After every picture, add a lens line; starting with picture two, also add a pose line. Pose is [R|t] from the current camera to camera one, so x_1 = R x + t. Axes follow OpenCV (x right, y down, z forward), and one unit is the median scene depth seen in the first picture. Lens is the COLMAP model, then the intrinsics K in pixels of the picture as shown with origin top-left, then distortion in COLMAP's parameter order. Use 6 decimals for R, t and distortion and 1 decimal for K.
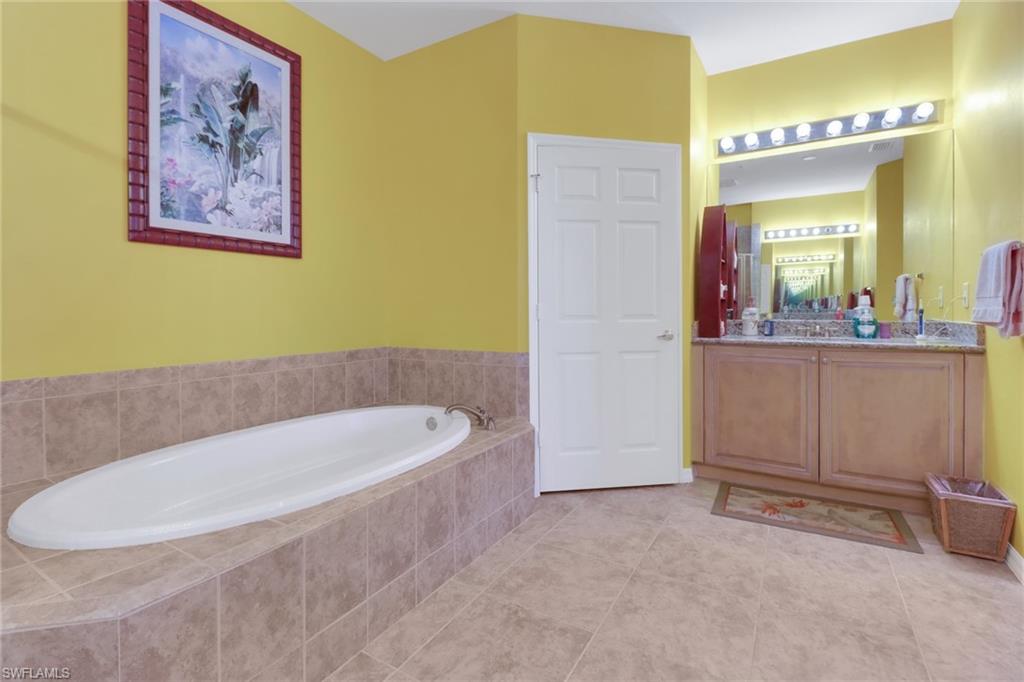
lens RADIAL K [[468.3, 0, 511.5], [0, 468.3, 315.4], [0, 0, 1]] dist [0.000256, -0.000195]
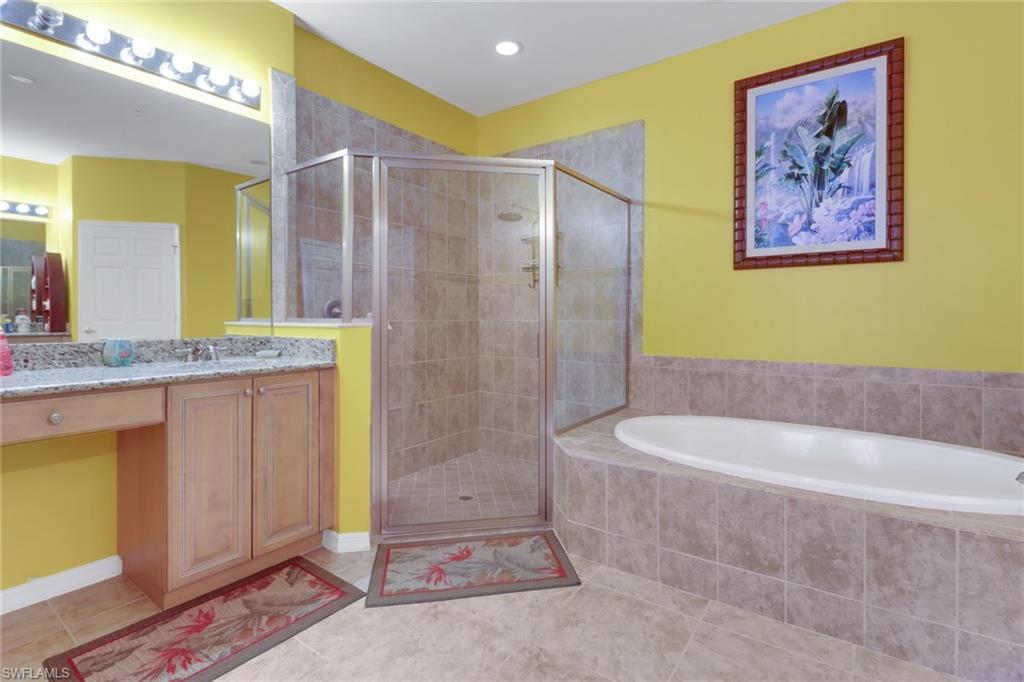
lens RADIAL K [[497.7, 0, 513.3], [0, 497.7, 319.6], [0, 0, 1]] dist [-0.001821, -0.000975]
pose [[-0.089123, 0.009291, -0.995977, 0.675160], [-0.010956, 0.999887, 0.010307, -0.012295], [0.995960, 0.011831, -0.089011, 0.402805]]
